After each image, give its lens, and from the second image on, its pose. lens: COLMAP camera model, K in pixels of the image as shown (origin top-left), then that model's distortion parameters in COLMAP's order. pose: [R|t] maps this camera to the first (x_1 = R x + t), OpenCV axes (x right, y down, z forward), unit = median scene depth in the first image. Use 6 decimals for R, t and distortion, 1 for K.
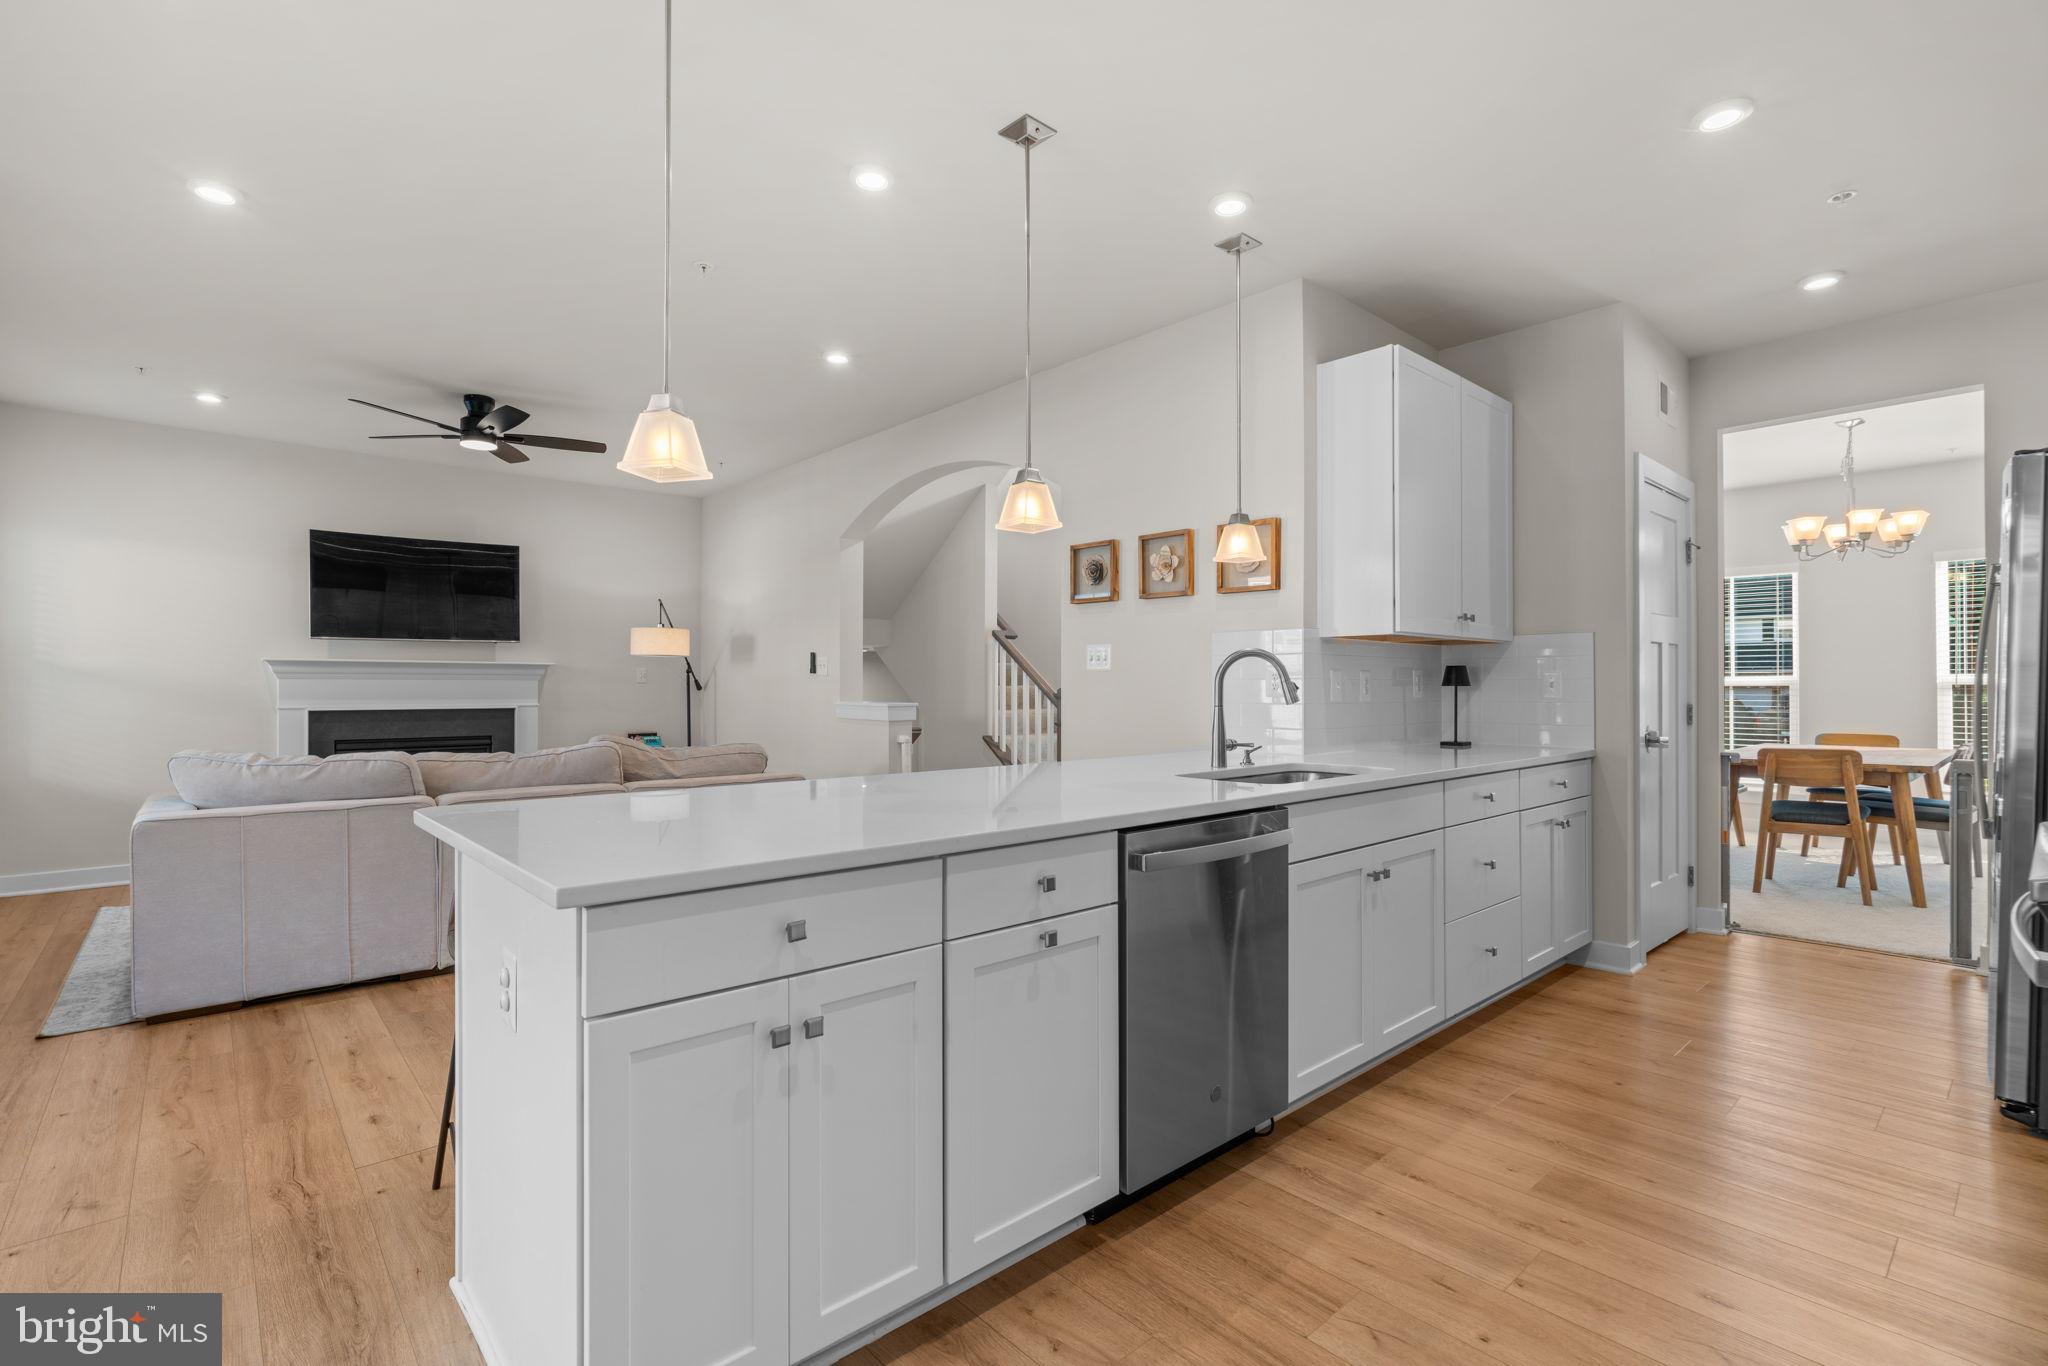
lens RADIAL K [[928.1, 0, 1022.1], [0, 928.1, 688.5], [0, 0, 1]] dist [-0.002210, 0.000057]
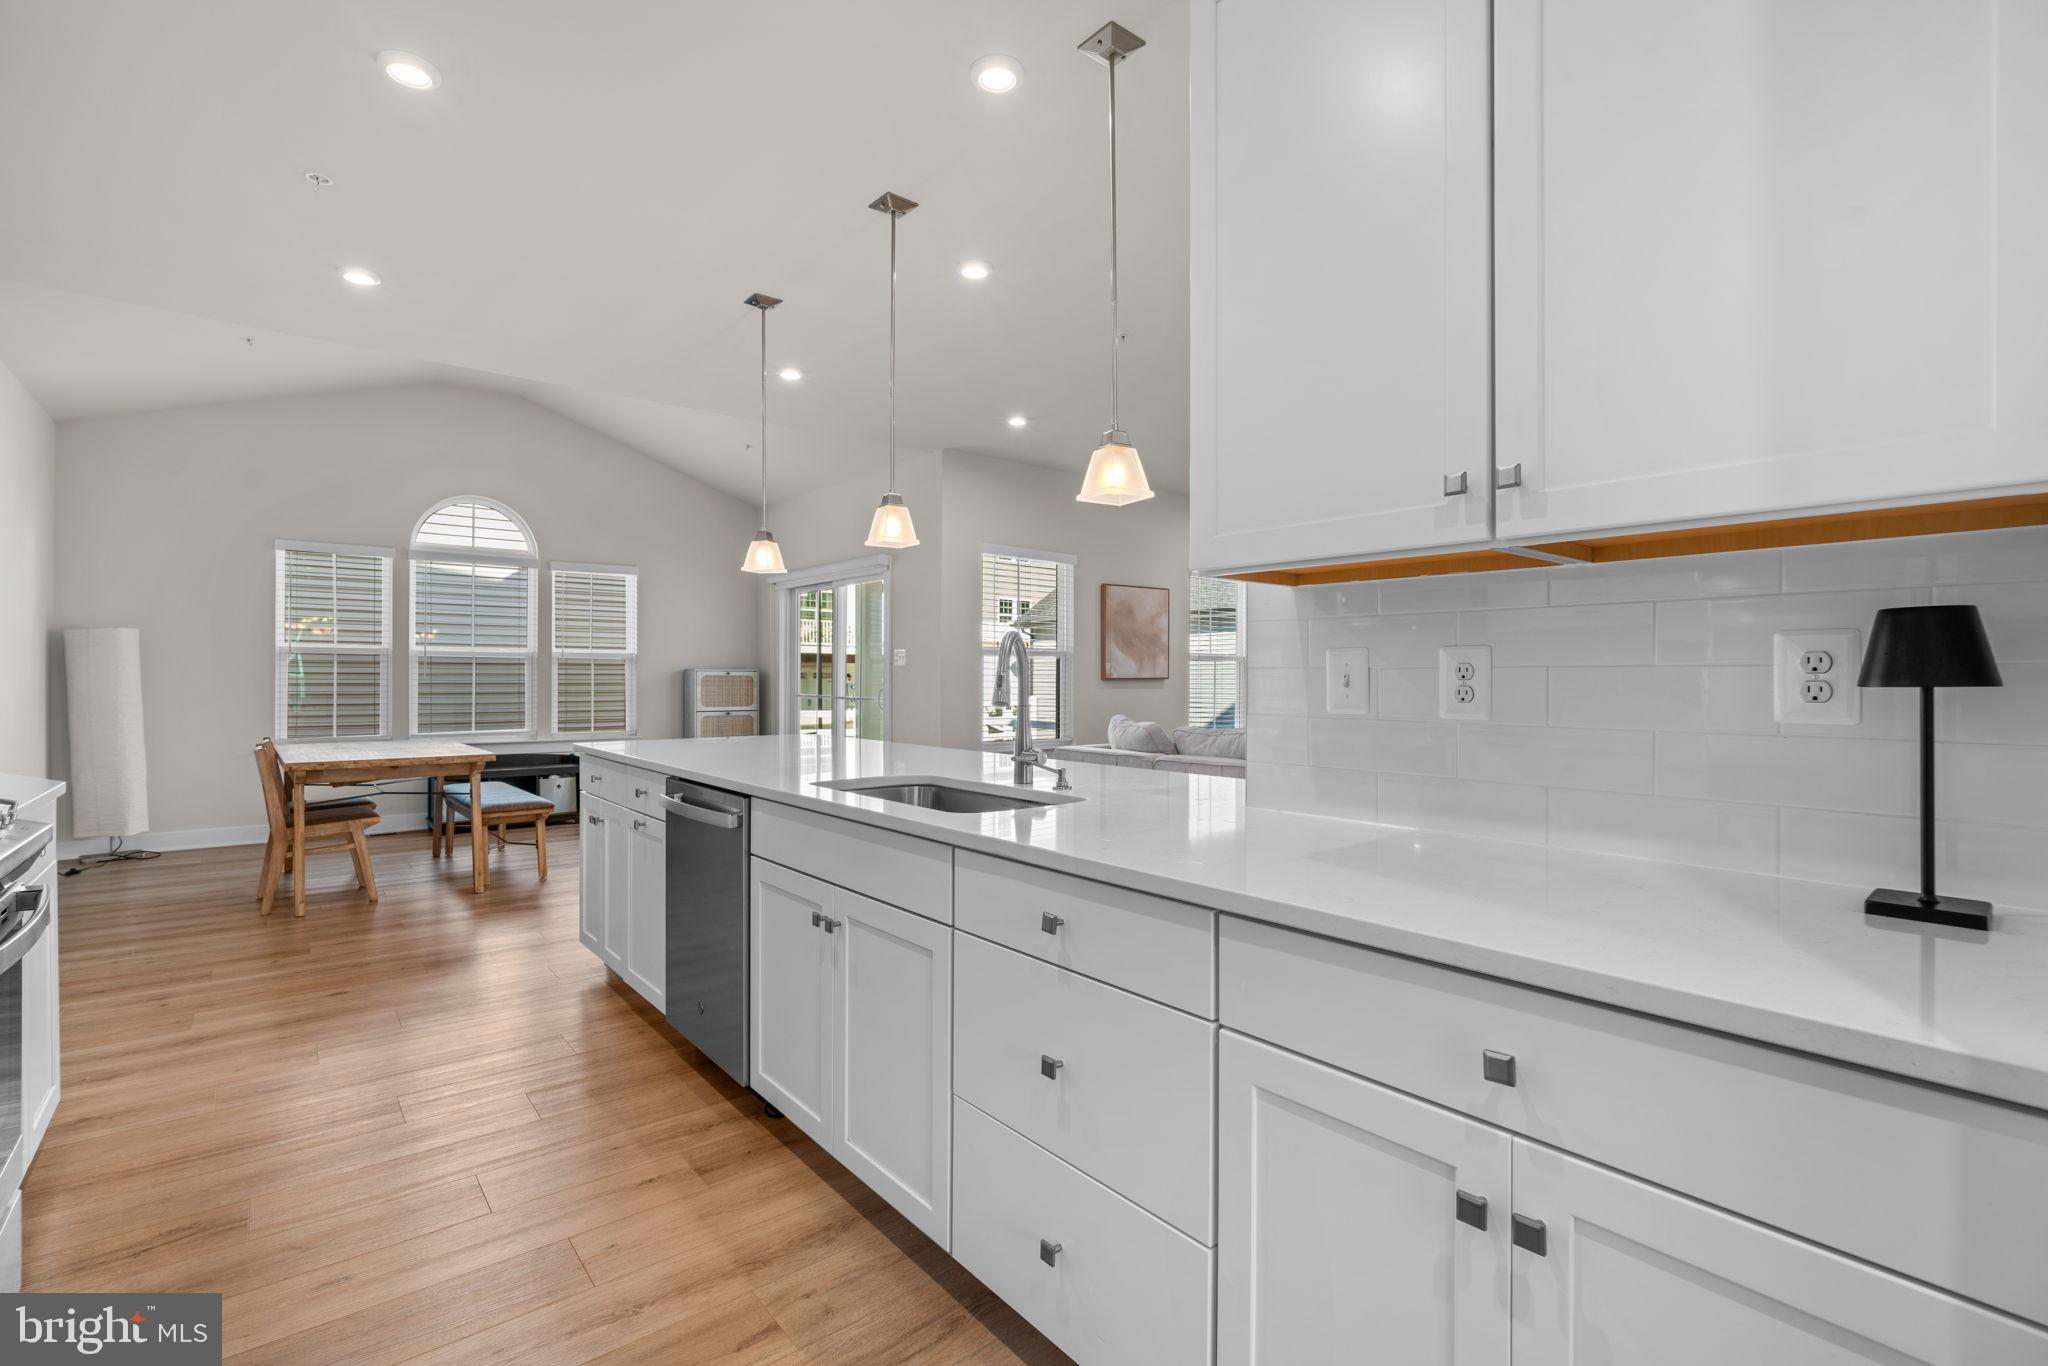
lens RADIAL K [[916.0, 0, 1020.3], [0, 916.0, 678.4], [0, 0, 1]] dist [-0.016720, 0.008402]
pose [[-0.034411, -0.001003, -0.999407, 0.806888], [-0.004321, 0.999990, -0.000855, -0.003505], [0.999398, 0.004289, -0.034415, 0.834820]]
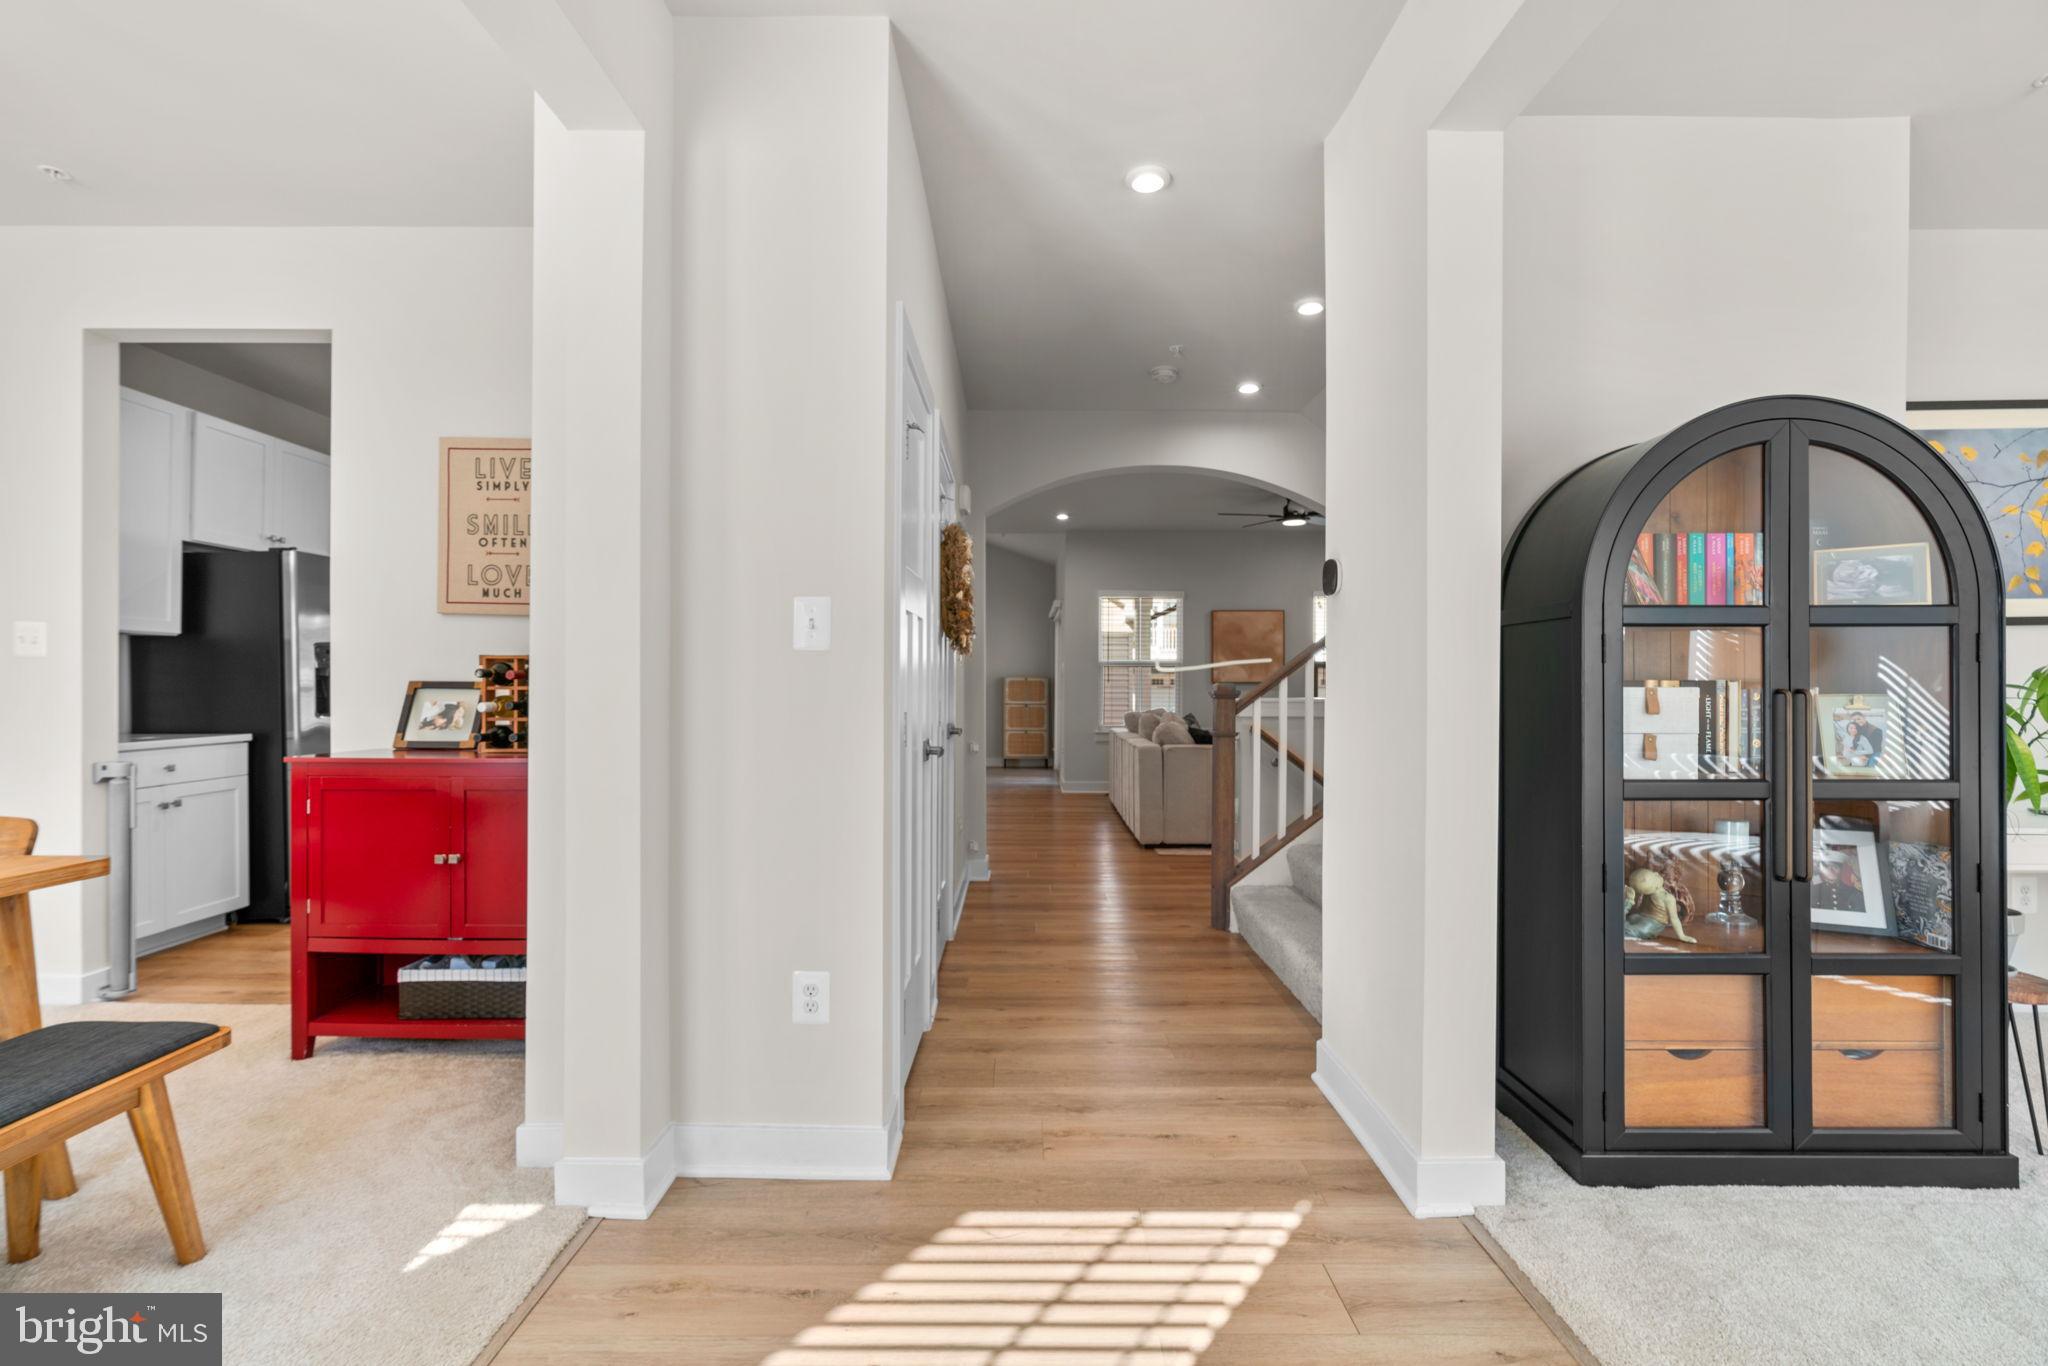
lens RADIAL K [[916.0, 0, 1020.3], [0, 916.0, 678.4], [0, 0, 1]] dist [-0.016720, 0.008402]
pose [[-0.664751, -0.003298, -0.747058, 1.110868], [-0.003826, 0.999992, -0.001010, -0.013272], [0.747055, 0.002187, -0.664758, 2.247310]]
